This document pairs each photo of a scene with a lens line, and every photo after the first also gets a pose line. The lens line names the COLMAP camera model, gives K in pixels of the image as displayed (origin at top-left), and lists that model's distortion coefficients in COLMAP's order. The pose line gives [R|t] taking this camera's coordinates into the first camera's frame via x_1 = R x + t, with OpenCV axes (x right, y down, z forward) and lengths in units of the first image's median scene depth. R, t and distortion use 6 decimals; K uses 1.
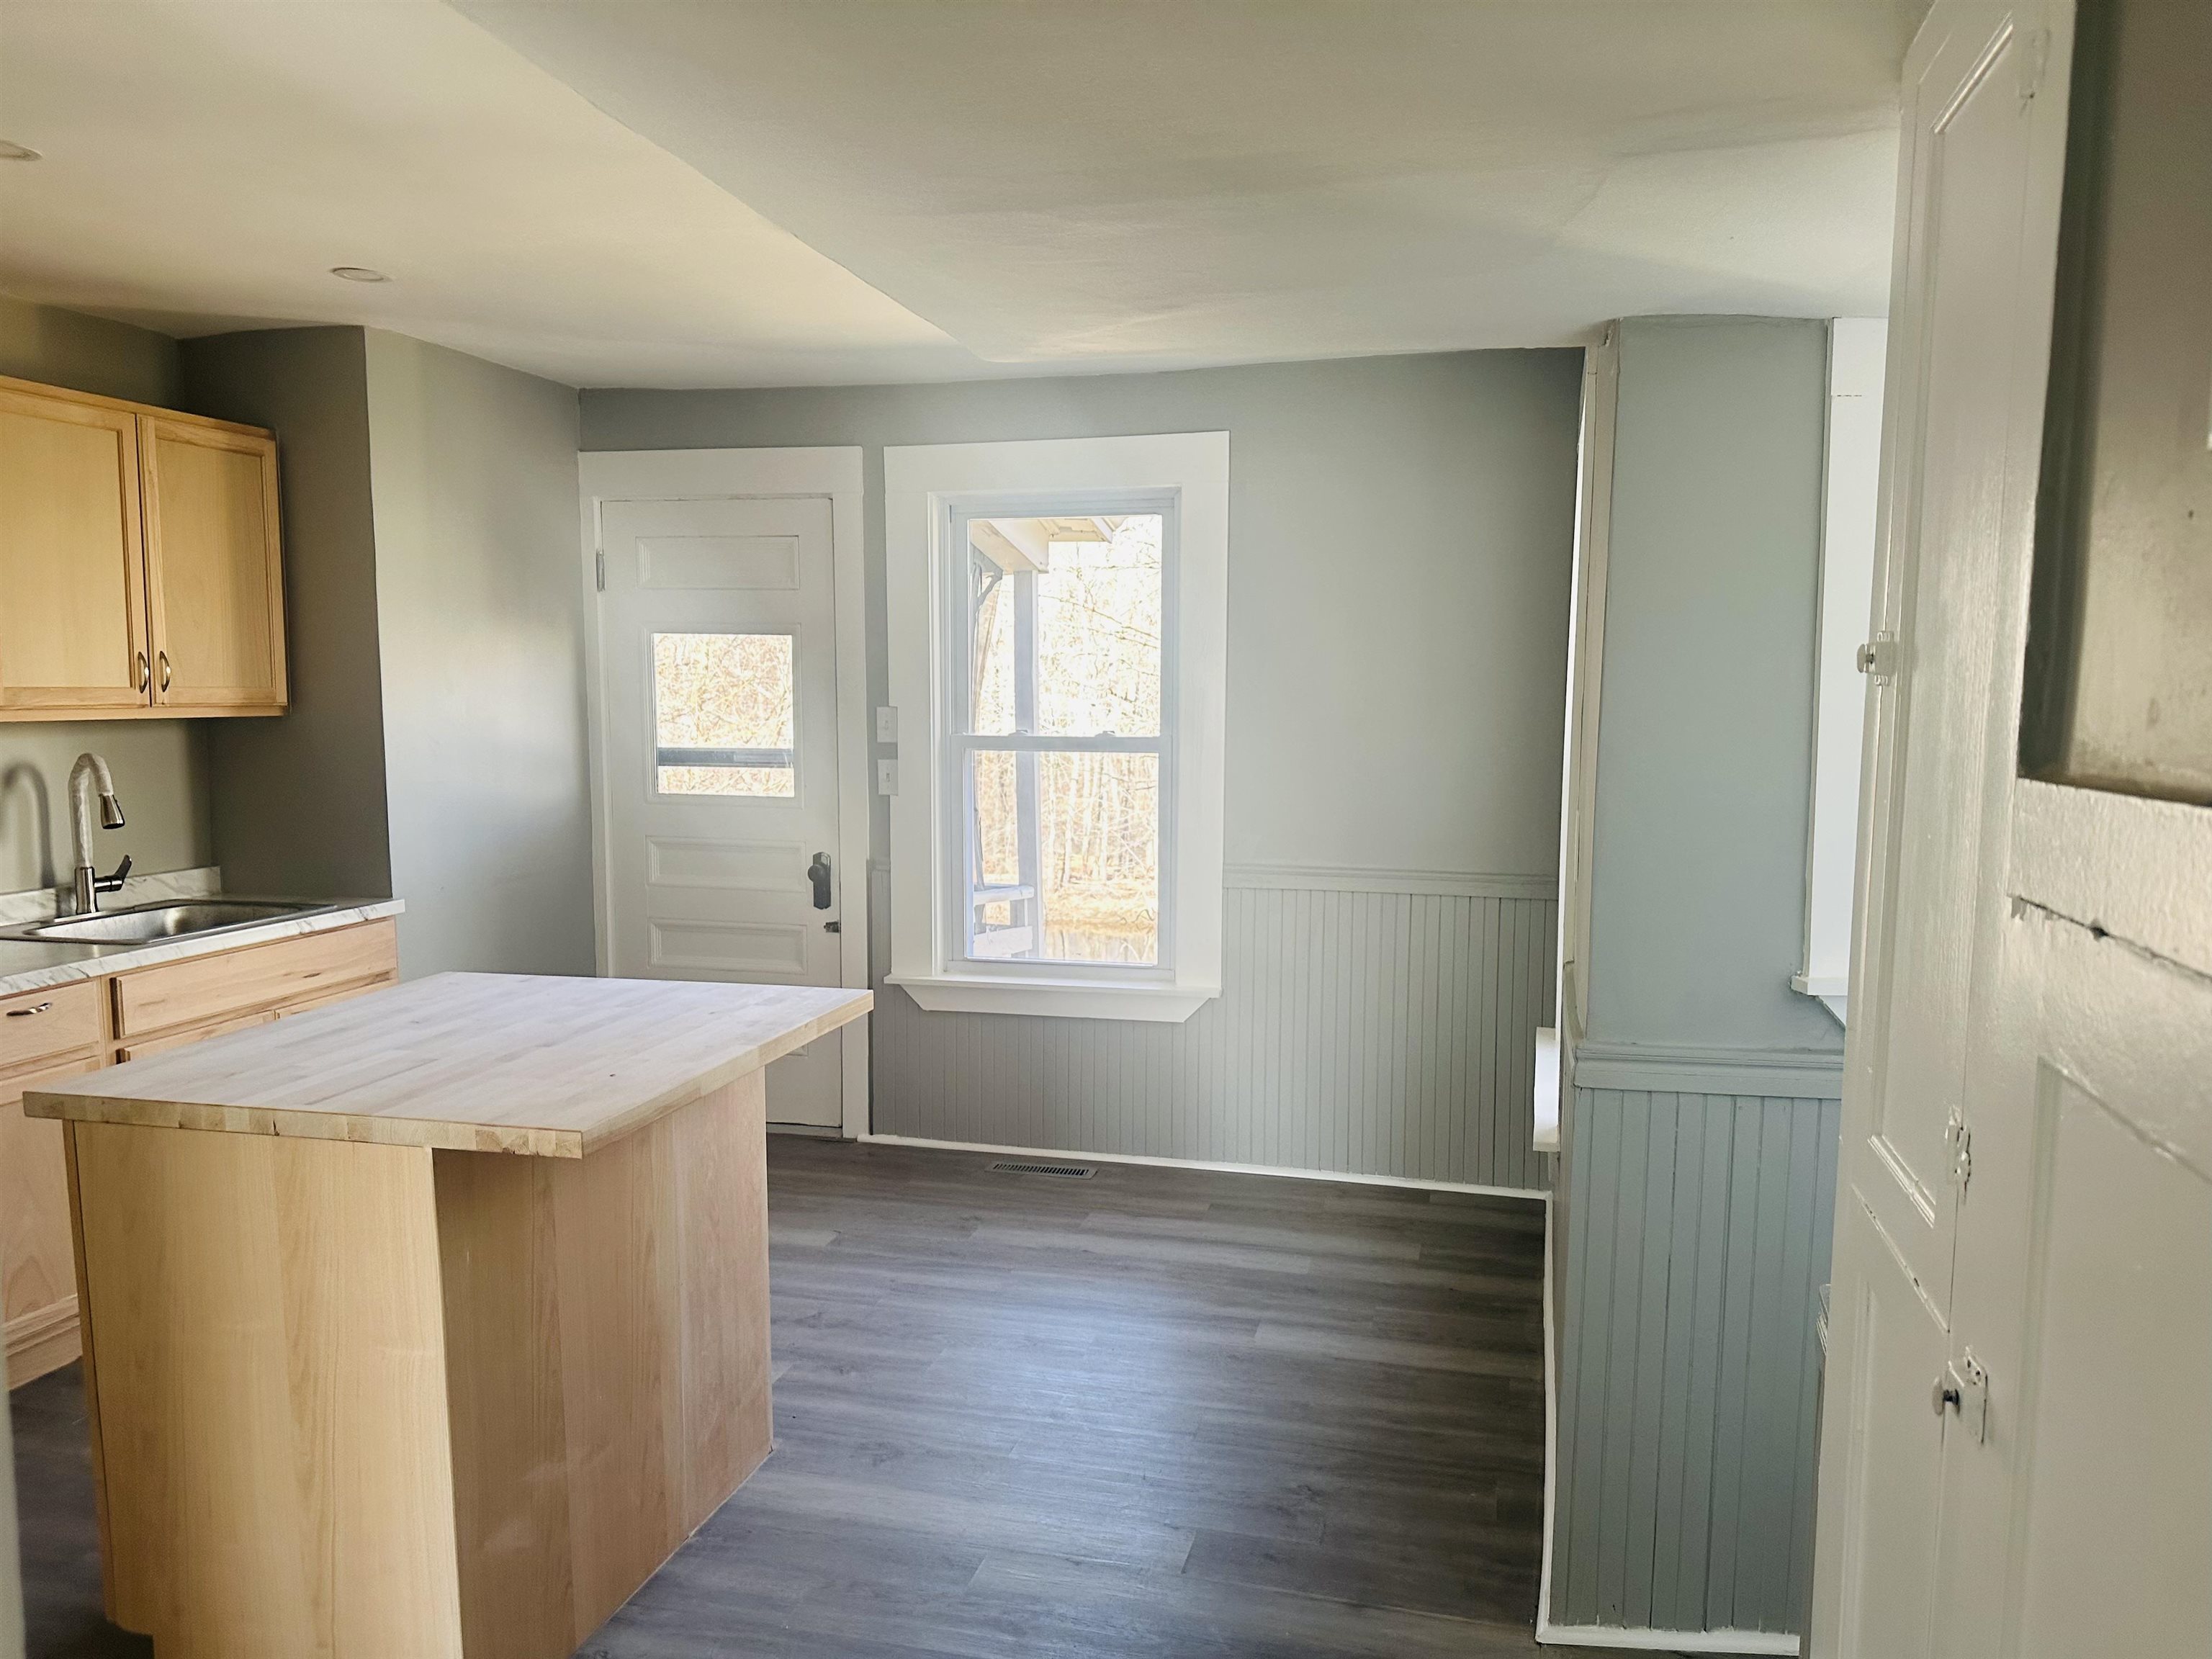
lens RADIAL K [[1526.5, 0, 1115.4], [0, 1526.5, 845.7], [0, 0, 1]] dist [0.101938, -0.140544]
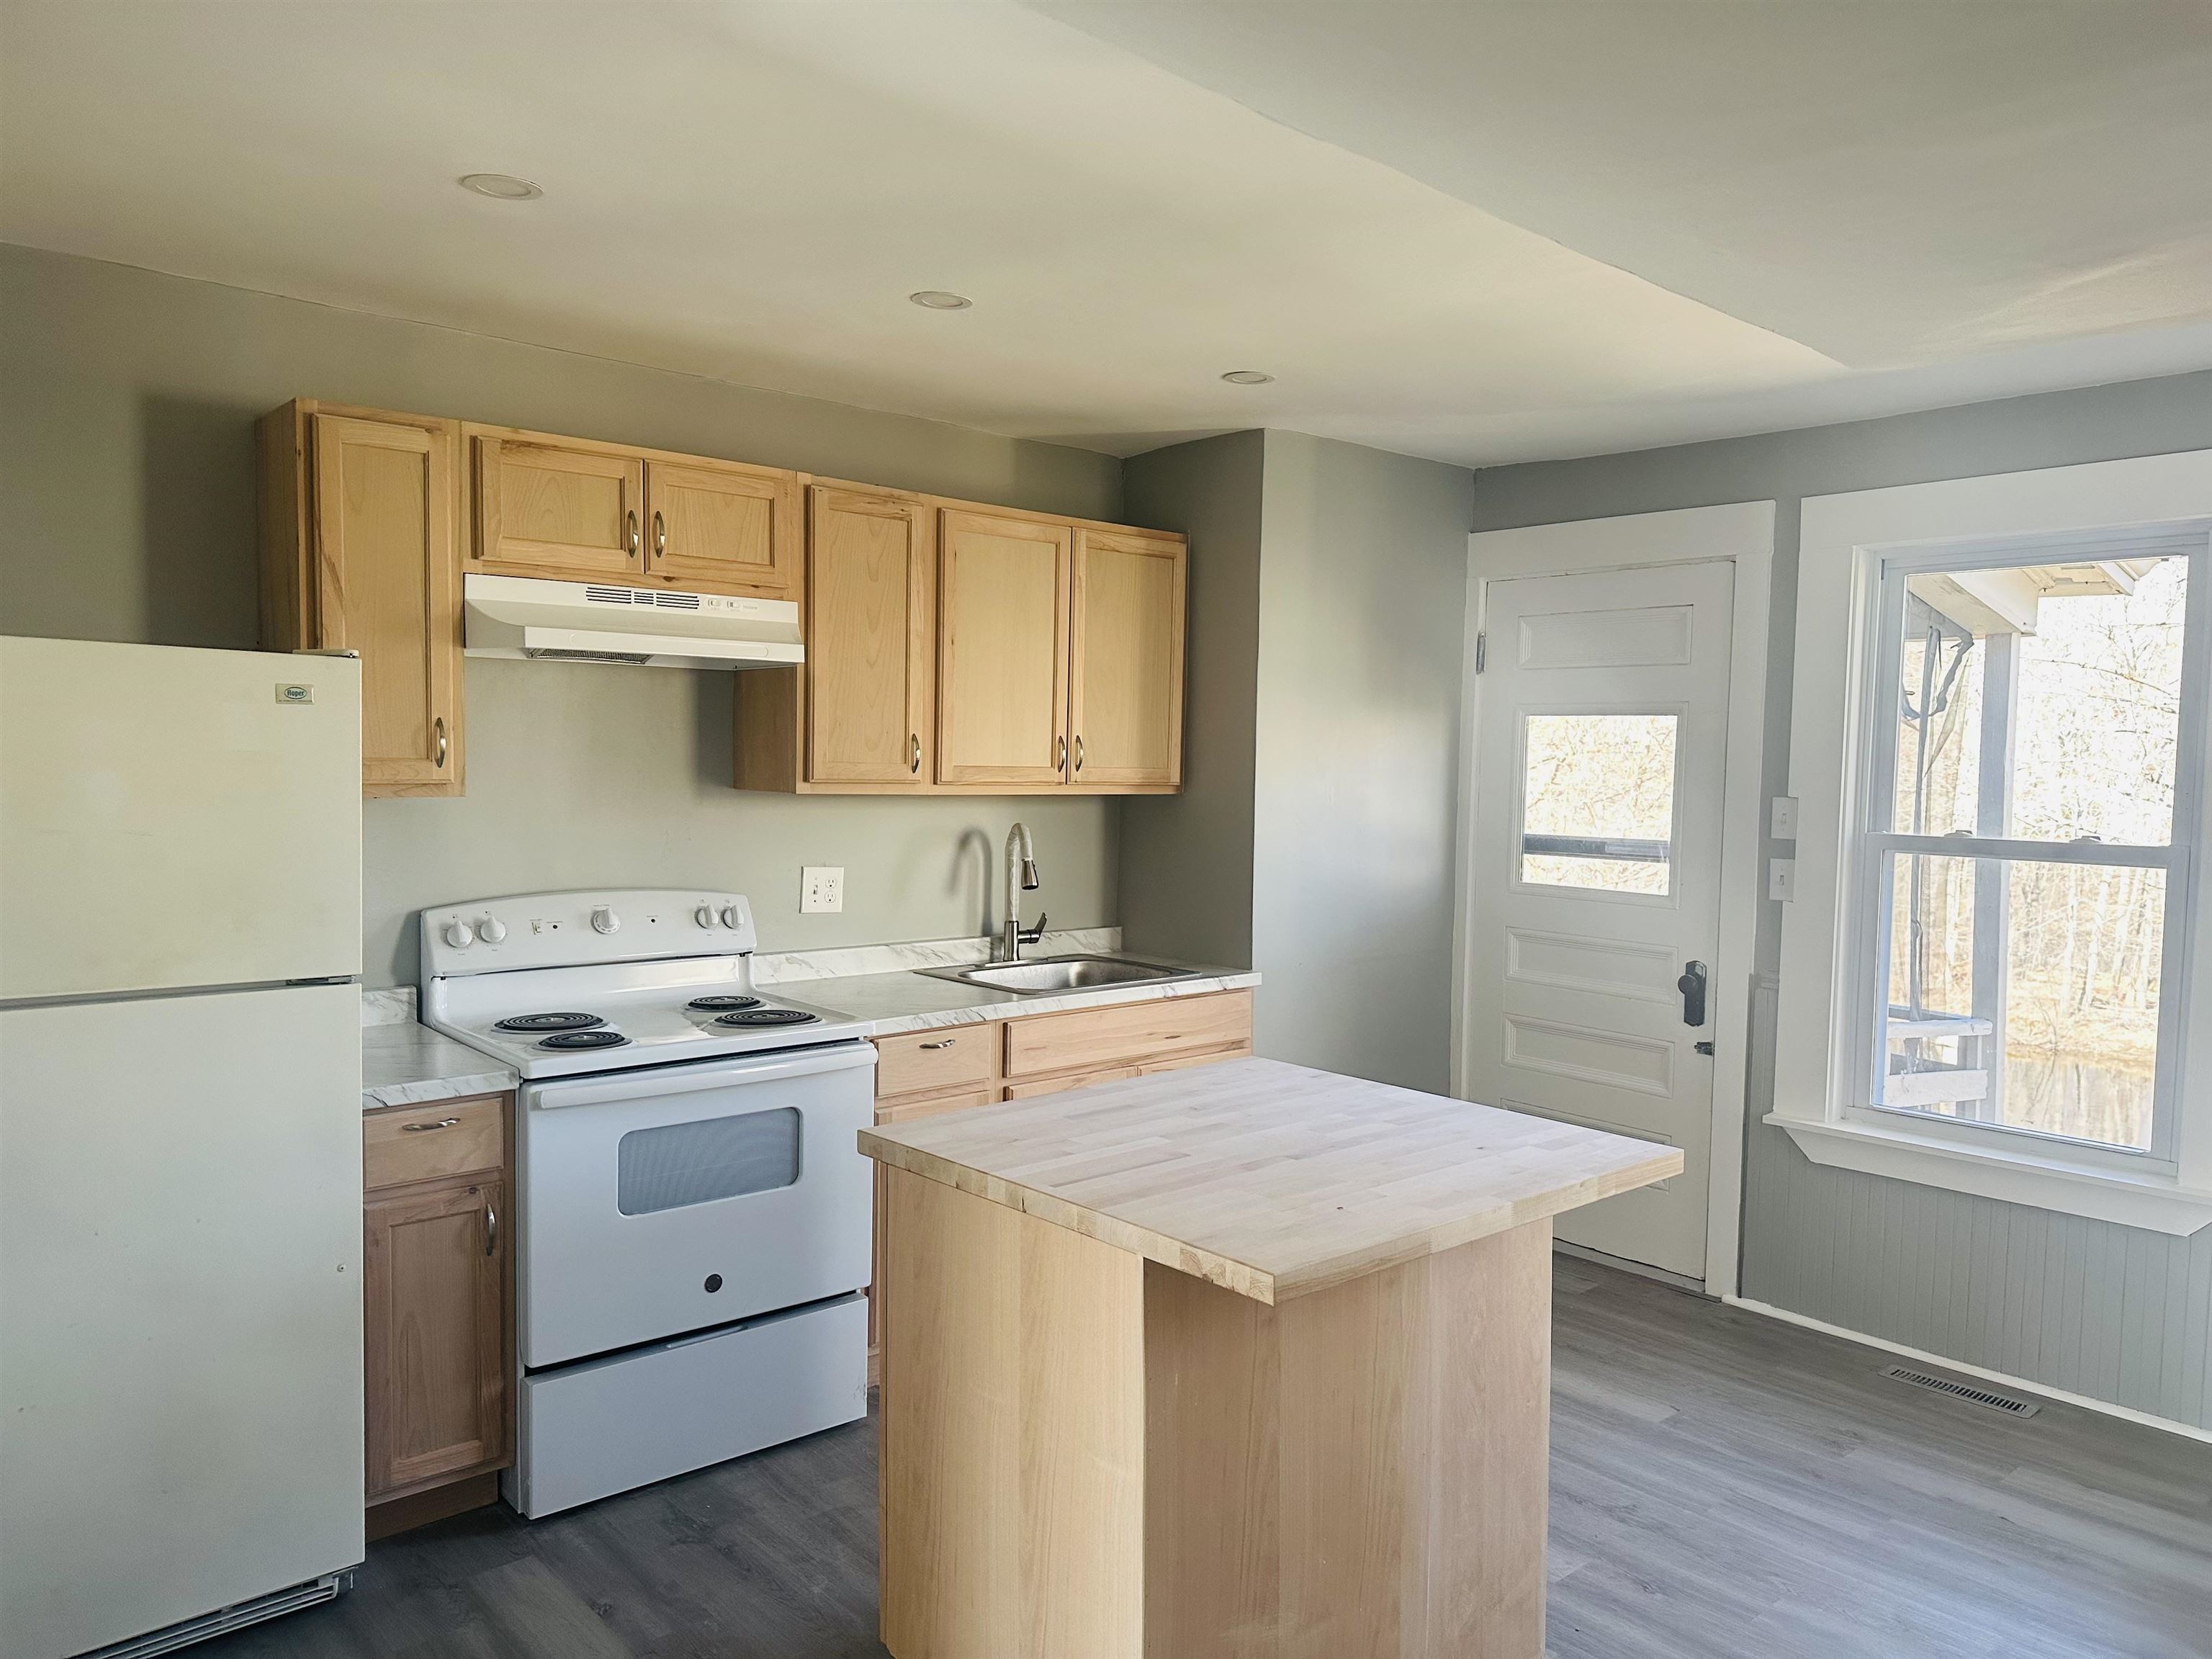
lens RADIAL K [[1526.5, 0, 1115.4], [0, 1526.5, 845.7], [0, 0, 1]] dist [0.101938, -0.140544]
pose [[0.825522, 0.045969, -0.562495, 0.034740], [-0.073610, 0.996933, -0.026559, -0.016484], [0.559549, 0.063331, 0.826374, 0.095437]]
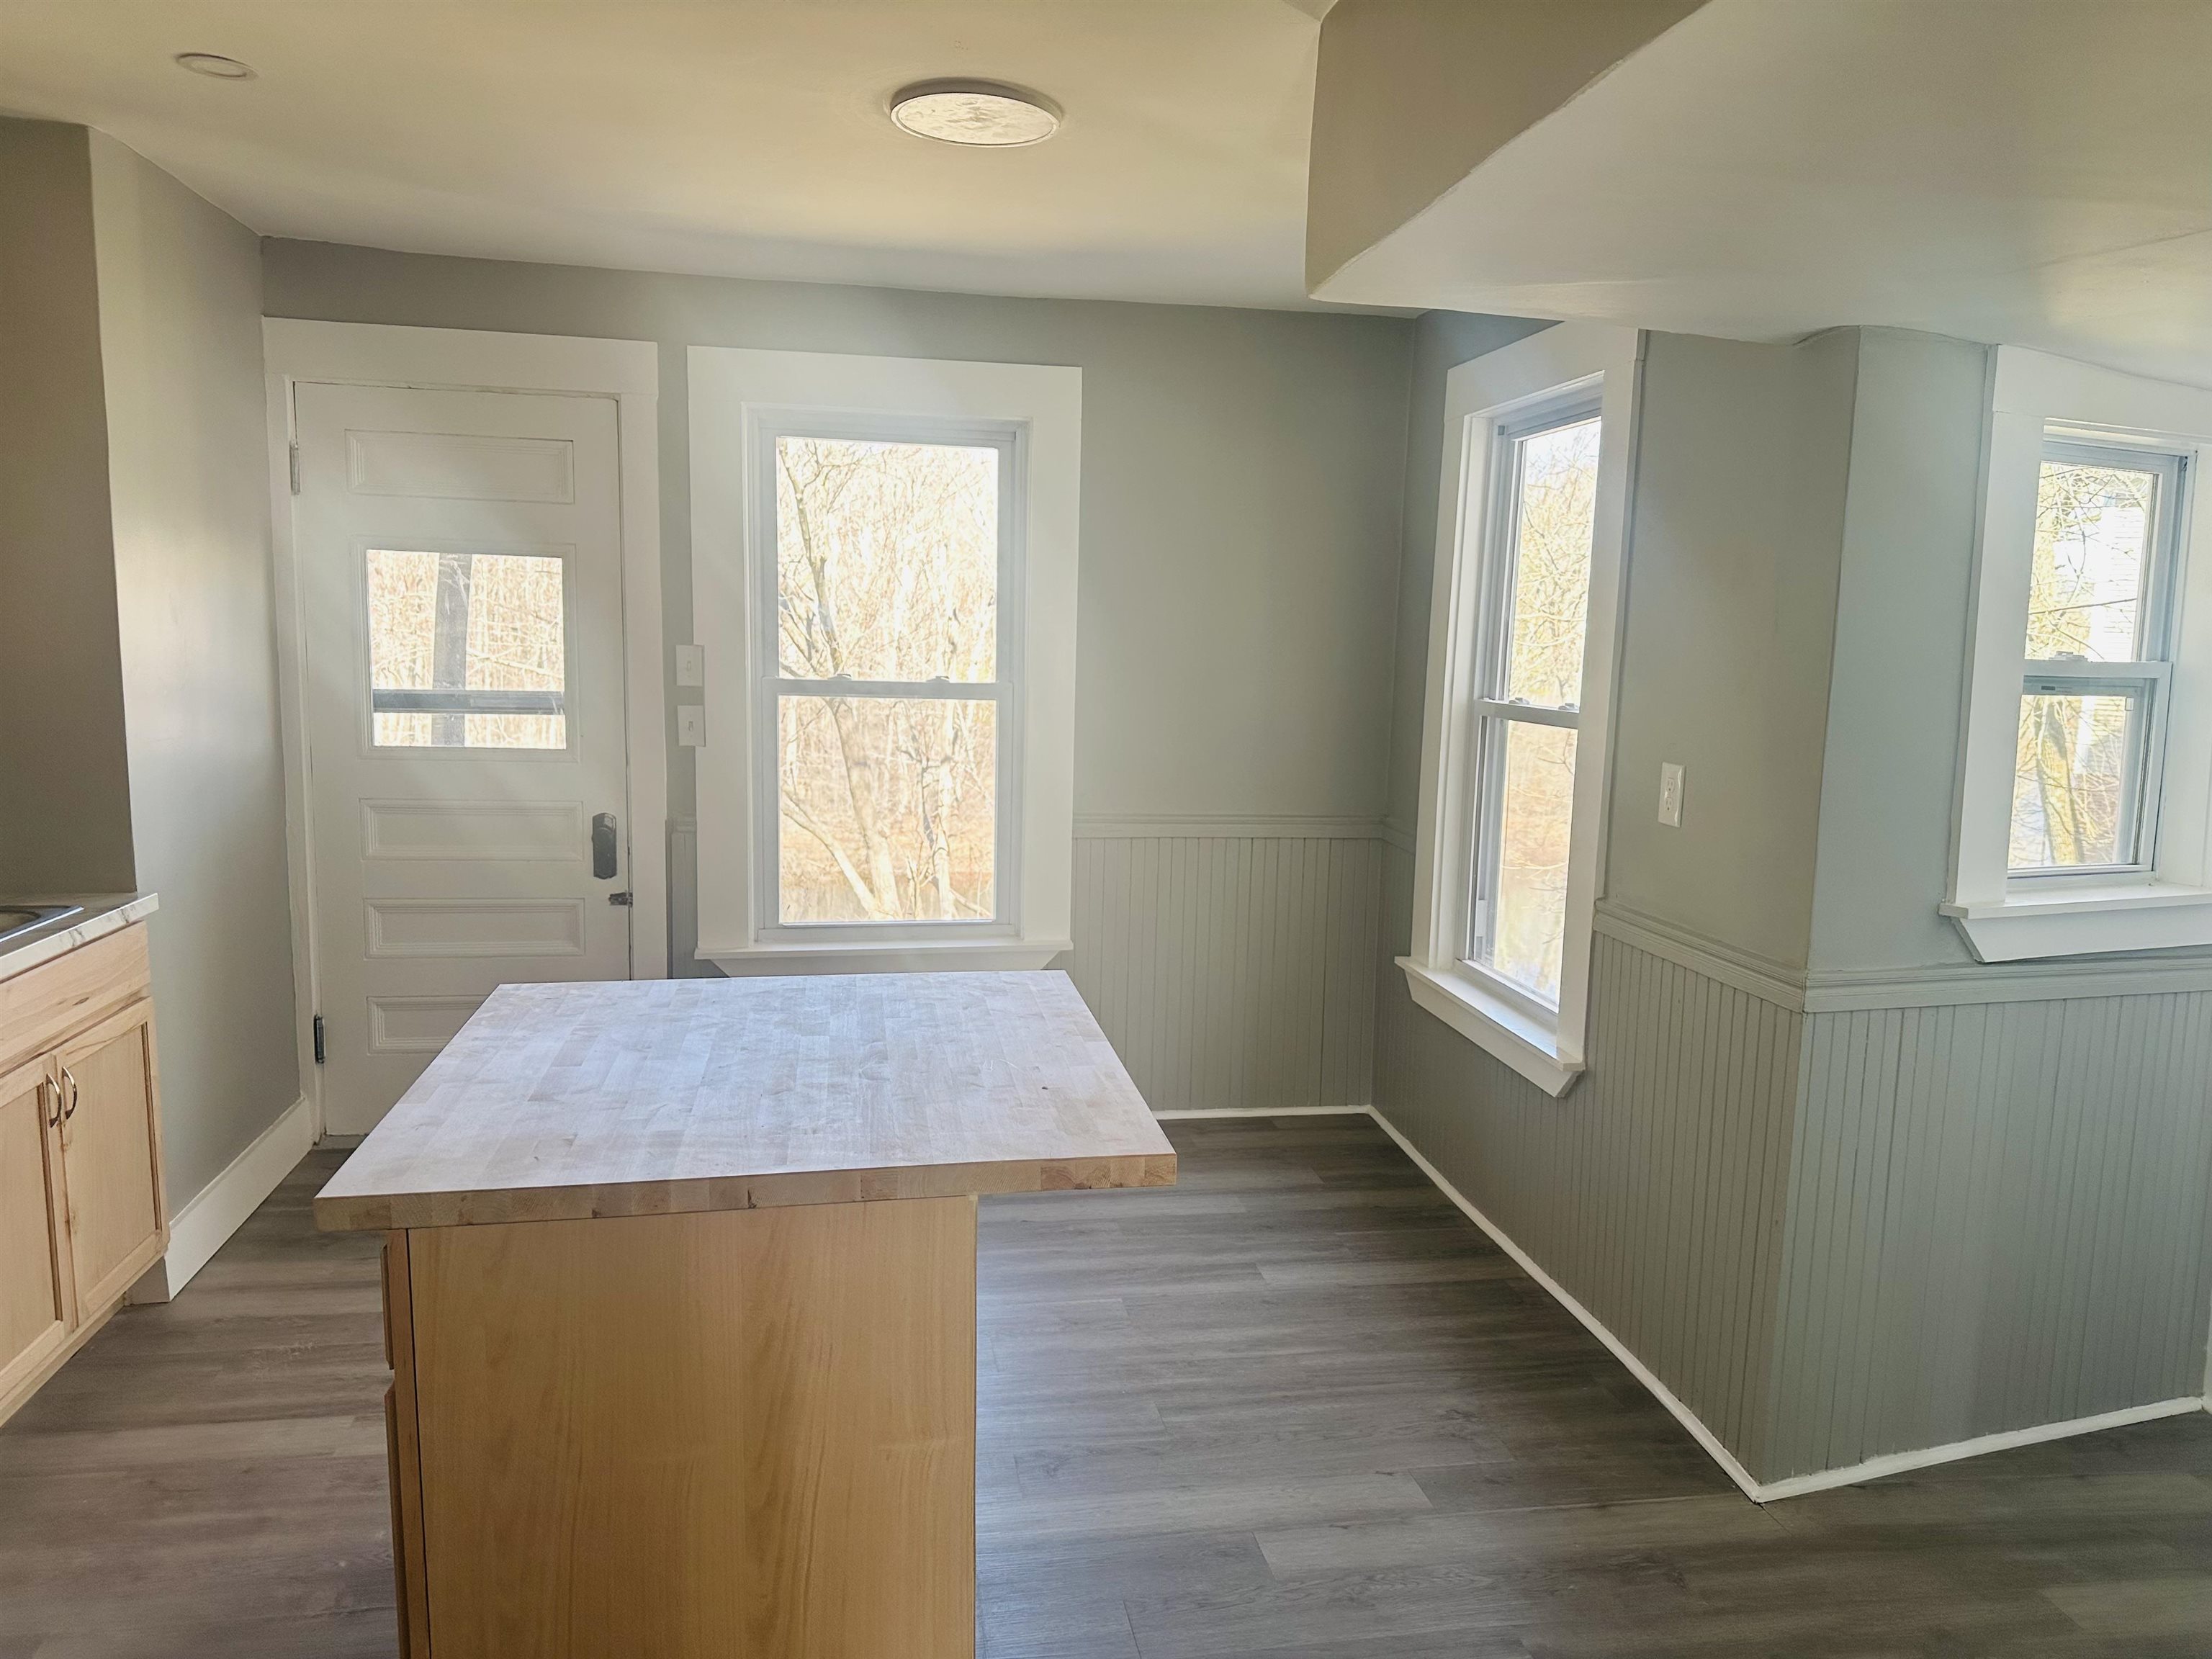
lens RADIAL K [[1526.5, 0, 1115.4], [0, 1526.5, 845.7], [0, 0, 1]] dist [0.101938, -0.140544]
pose [[0.909853, -0.039003, 0.413094, -0.354954], [0.020501, 0.998582, 0.049128, -0.017338], [-0.414424, -0.036231, 0.909362, 0.108744]]
